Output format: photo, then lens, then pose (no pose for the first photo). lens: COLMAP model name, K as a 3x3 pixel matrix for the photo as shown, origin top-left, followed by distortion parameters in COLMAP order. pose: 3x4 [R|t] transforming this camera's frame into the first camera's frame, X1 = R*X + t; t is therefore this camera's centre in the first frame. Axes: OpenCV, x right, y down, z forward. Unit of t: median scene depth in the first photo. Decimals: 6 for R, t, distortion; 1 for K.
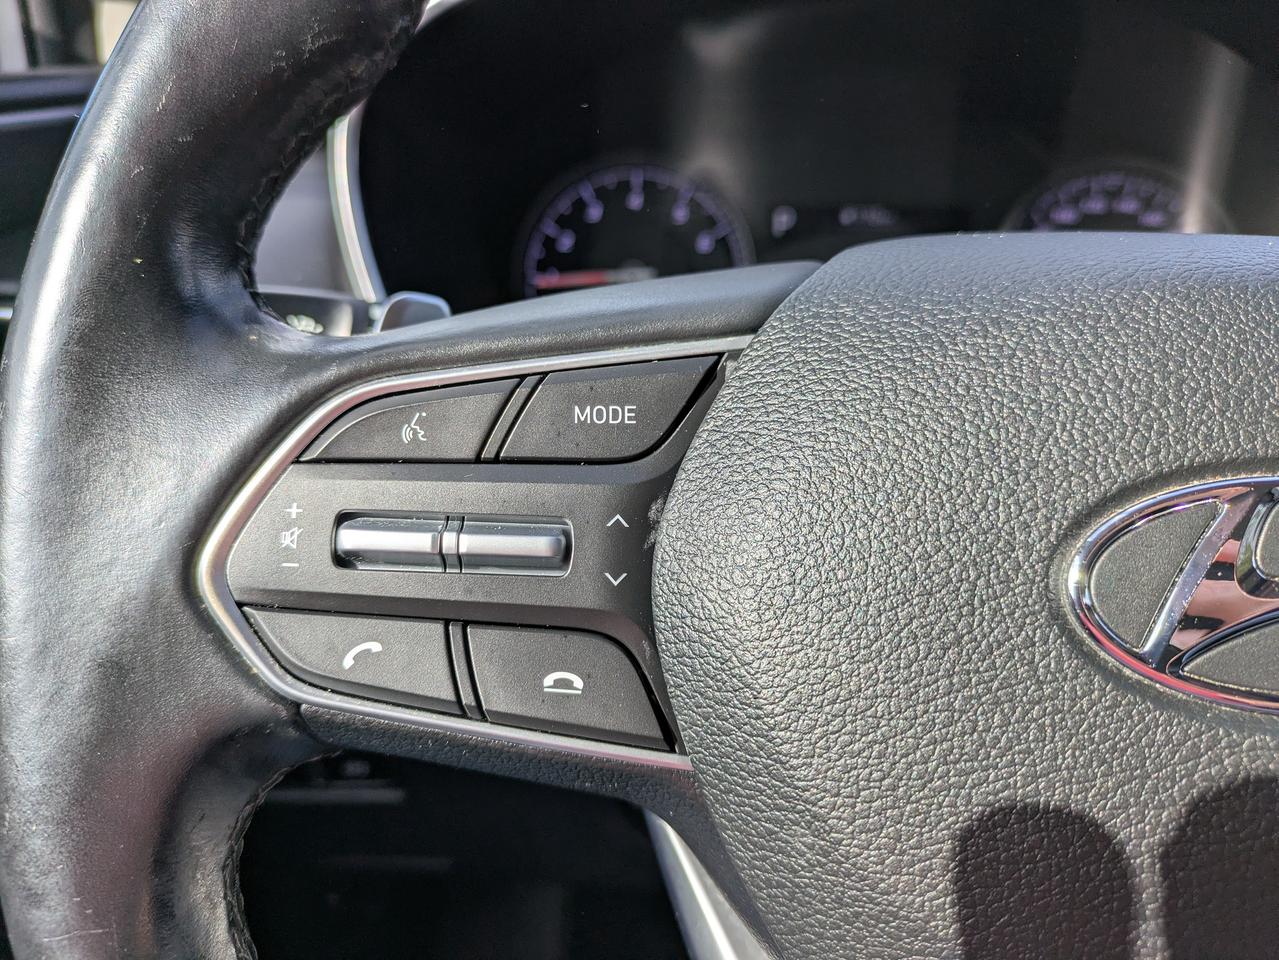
lens RADIAL K [[1033.7, 0, 639.5], [0, 1033.7, 480.0], [0, 0, 1]] dist [-0.019190, -0.008384]
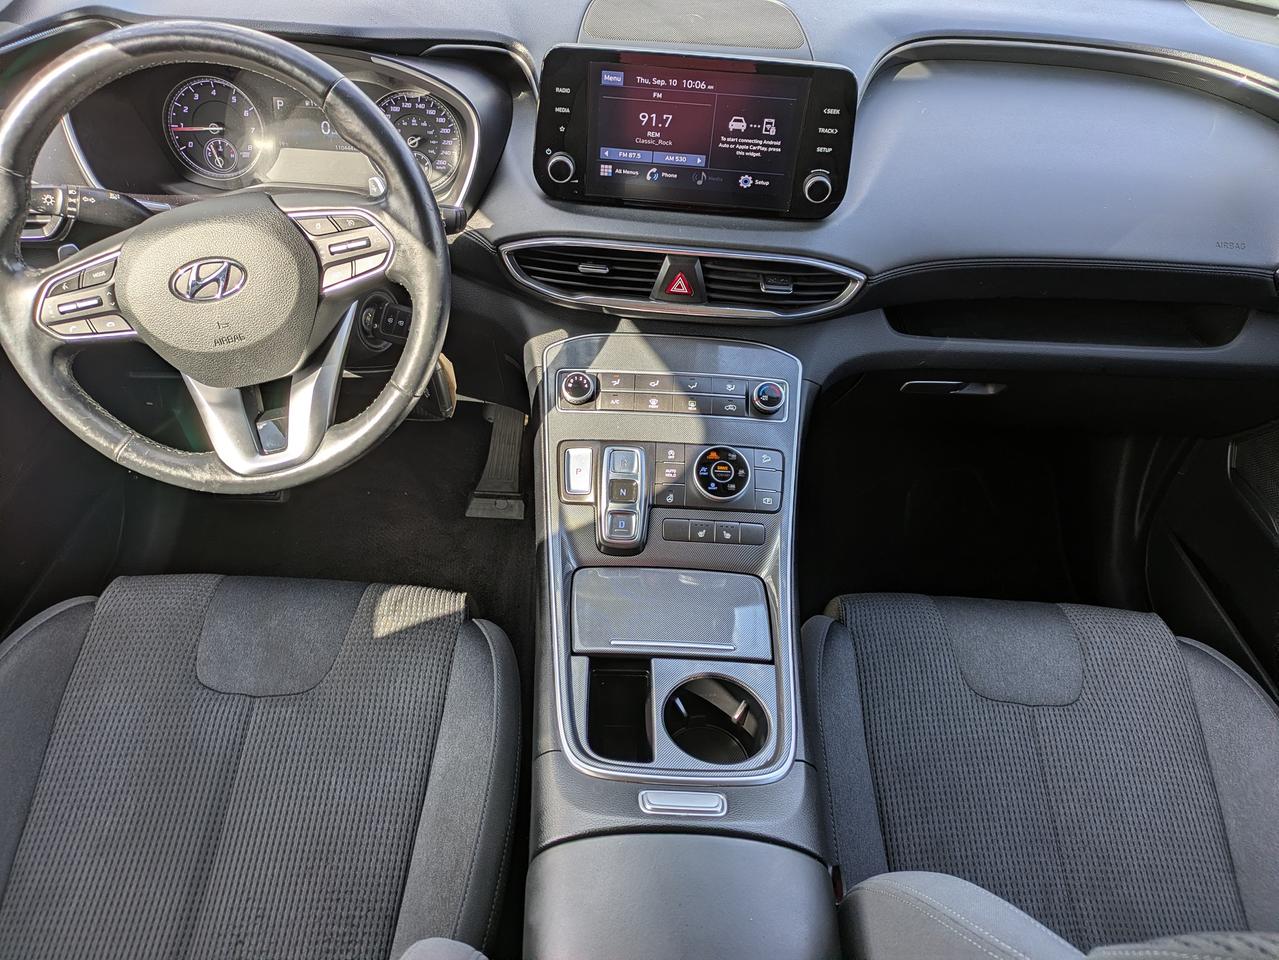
lens RADIAL K [[945.5, 0, 639.5], [0, 945.5, 480.0], [0, 0, 1]] dist [0.003280, -0.000547]
pose [[0.994286, -0.005822, 0.106589, 0.716972], [-0.031789, 0.937060, 0.347718, -0.224310], [-0.101905, -0.349120, 0.931521, -1.387004]]
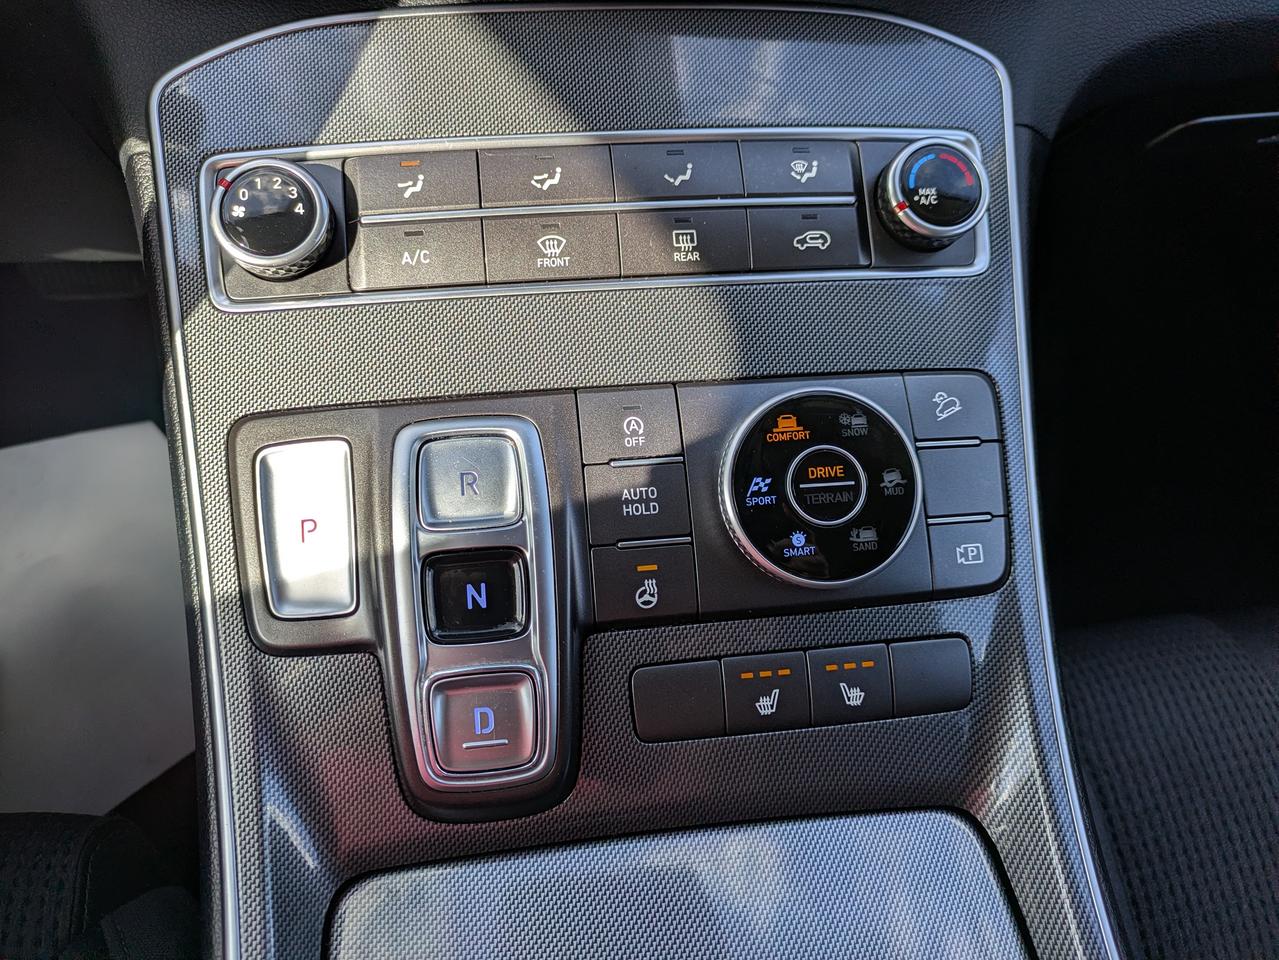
lens RADIAL K [[975.7, 0, 633.2], [0, 975.7, 477.9], [0, 0, 1]] dist [0.021203, -0.069874]
pose [[0.976881, -0.132153, 0.168042, 0.888213], [0.026850, 0.855667, 0.516830, 0.125410], [-0.212089, -0.500370, 0.839433, -0.069445]]
